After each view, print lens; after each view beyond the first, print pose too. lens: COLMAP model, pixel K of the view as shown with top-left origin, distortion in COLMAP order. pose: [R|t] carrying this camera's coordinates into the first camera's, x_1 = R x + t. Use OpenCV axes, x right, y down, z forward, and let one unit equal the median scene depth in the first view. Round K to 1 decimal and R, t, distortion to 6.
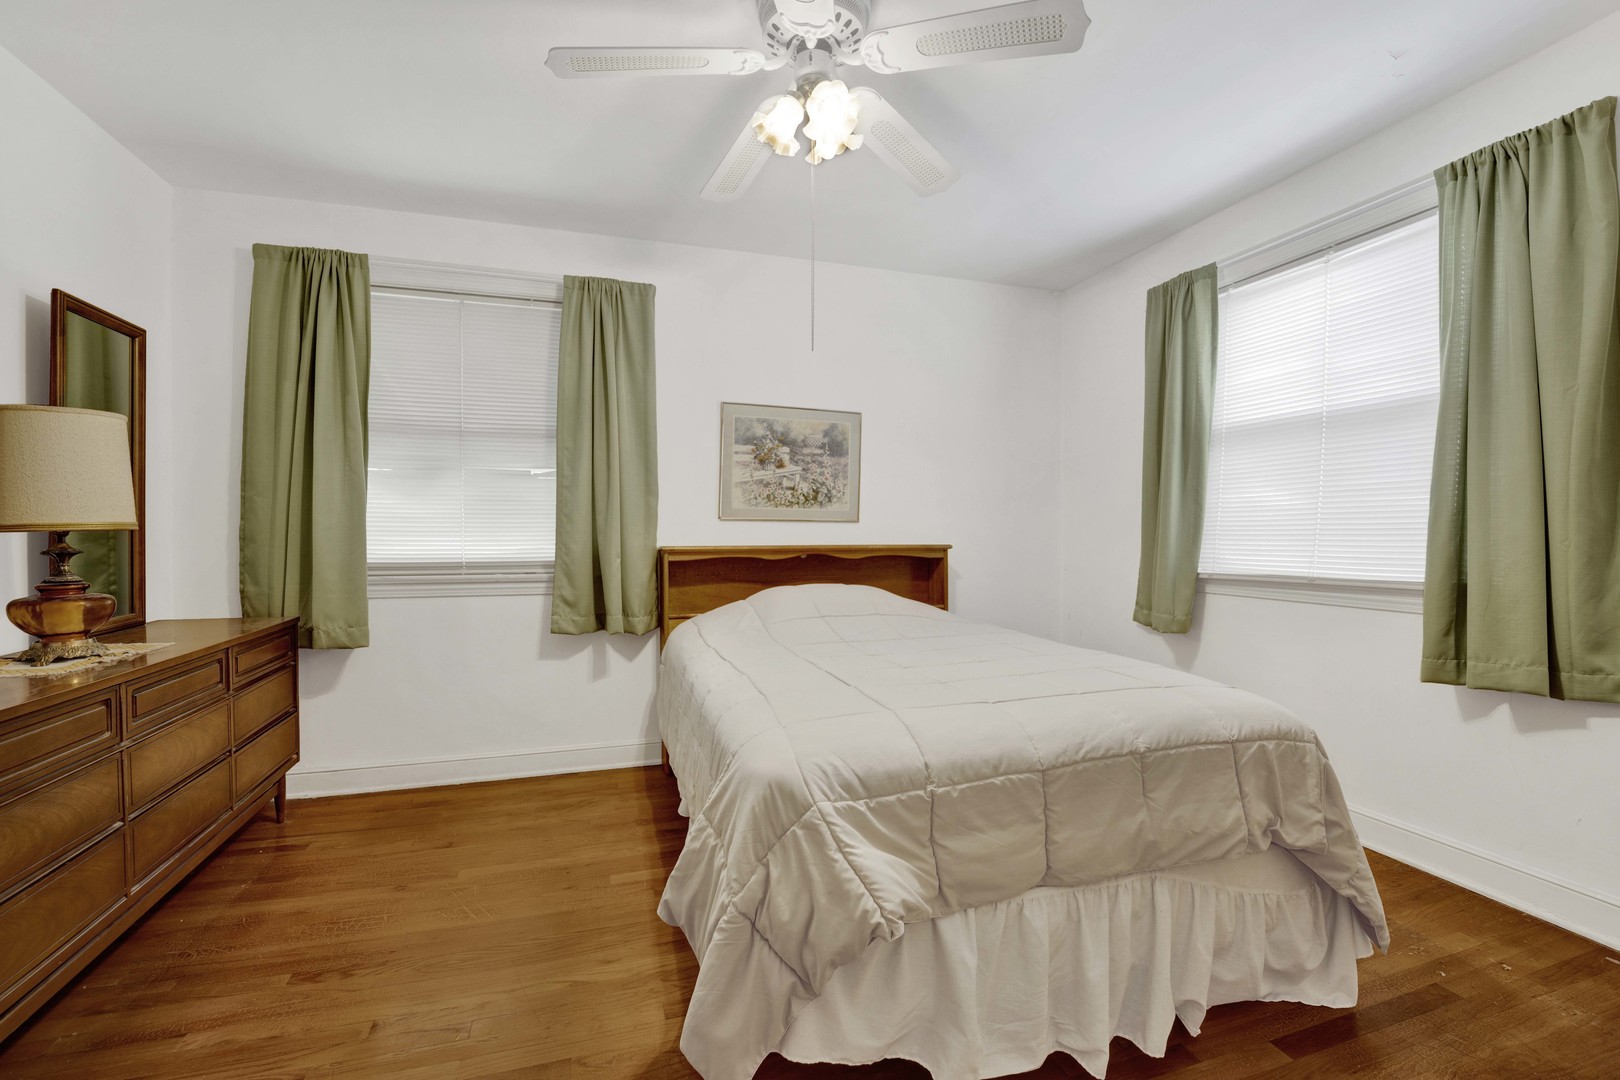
lens RADIAL K [[679.7, 0, 802.1], [0, 679.7, 539.2], [0, 0, 1]] dist [-0.019191, -0.000353]
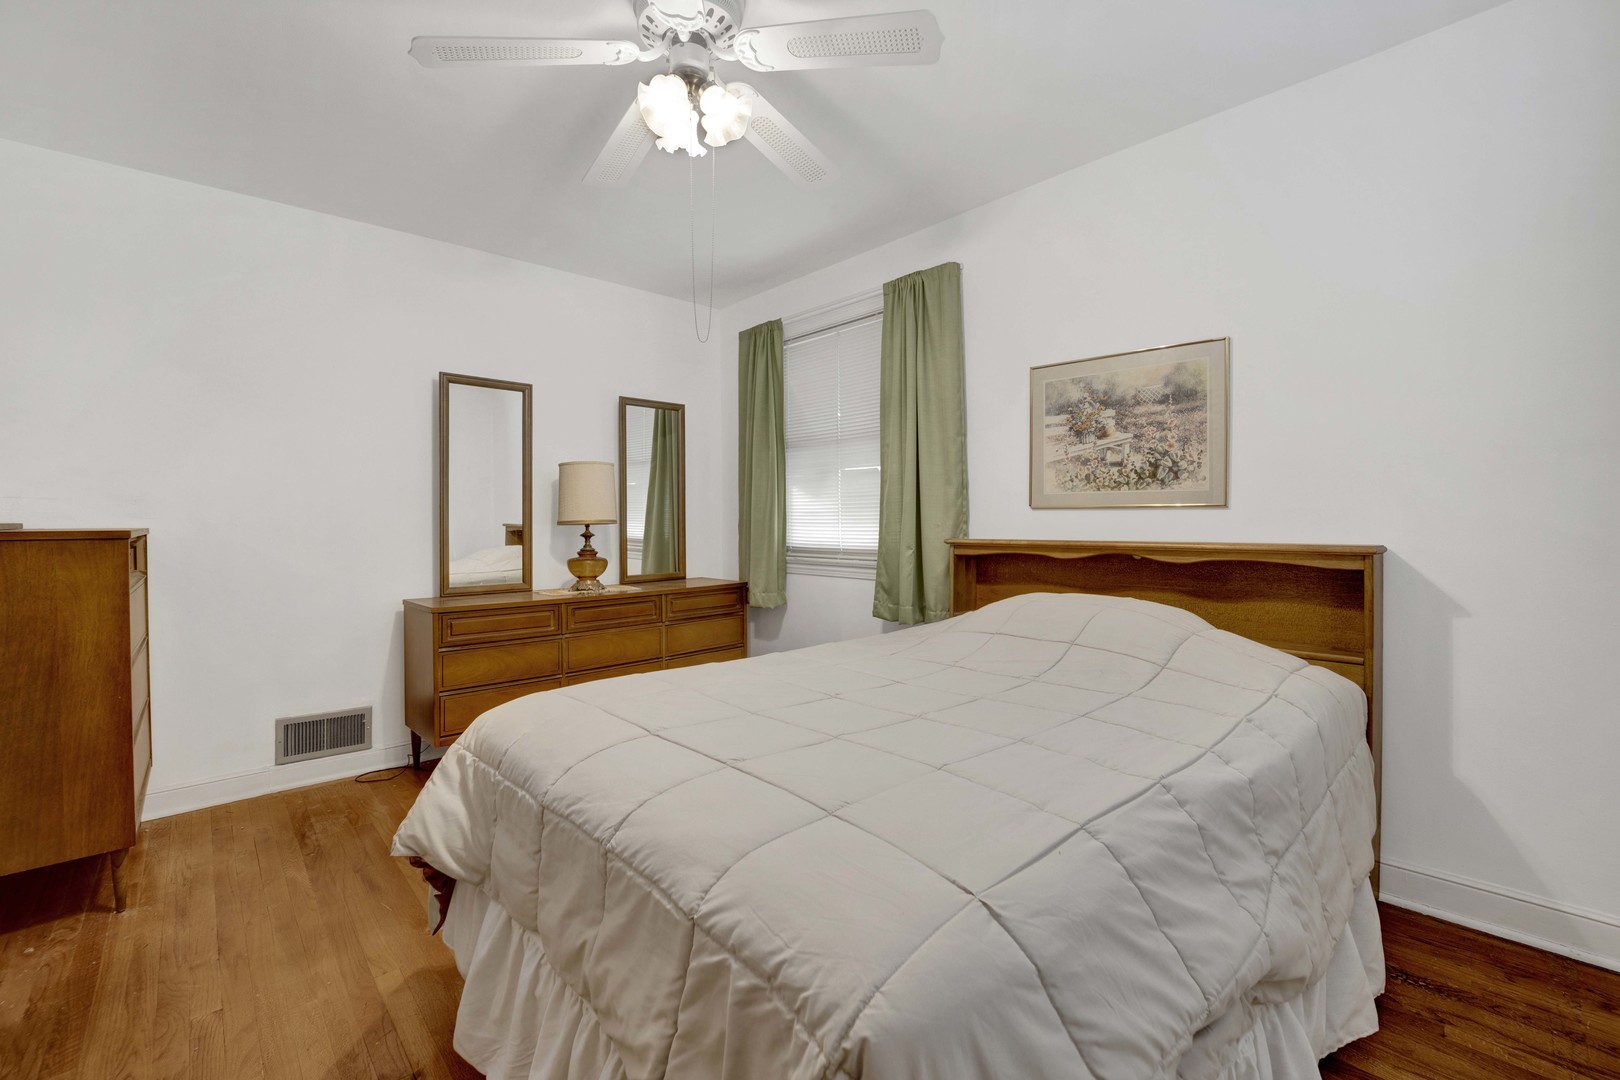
lens RADIAL K [[679.7, 0, 802.1], [0, 679.7, 539.2], [0, 0, 1]] dist [-0.019191, -0.000353]
pose [[0.435538, 0.019224, -0.899965, 0.505419], [-0.004635, 0.999807, 0.019114, -0.005159], [0.900158, -0.004154, 0.435543, 0.370802]]
